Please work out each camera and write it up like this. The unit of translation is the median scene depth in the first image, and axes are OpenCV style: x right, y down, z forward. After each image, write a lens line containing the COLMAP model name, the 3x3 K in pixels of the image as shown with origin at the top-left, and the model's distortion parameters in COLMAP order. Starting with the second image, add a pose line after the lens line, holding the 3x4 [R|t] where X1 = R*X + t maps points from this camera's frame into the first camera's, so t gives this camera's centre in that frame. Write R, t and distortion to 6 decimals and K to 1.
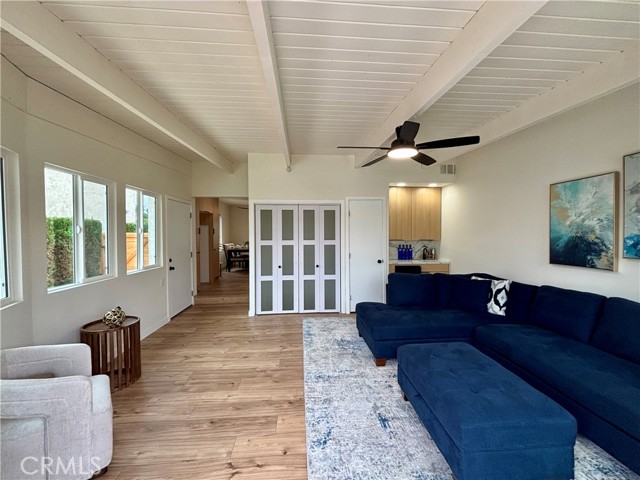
lens RADIAL K [[257.7, 0, 316.4], [0, 257.7, 237.8], [0, 0, 1]] dist [-0.000648, 0.000022]
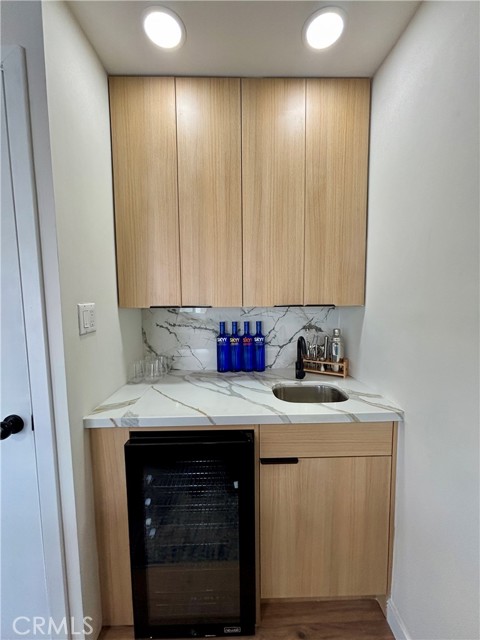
lens RADIAL K [[257.7, 0, 239.1], [0, 257.7, 319.2], [0, 0, 1]] dist [-0.000648, 0.000022]
pose [[0.999327, -0.002851, -0.036565, 0.426912], [0.005230, 0.997862, 0.065145, 0.006106], [0.036301, -0.065292, 0.997206, 0.856719]]
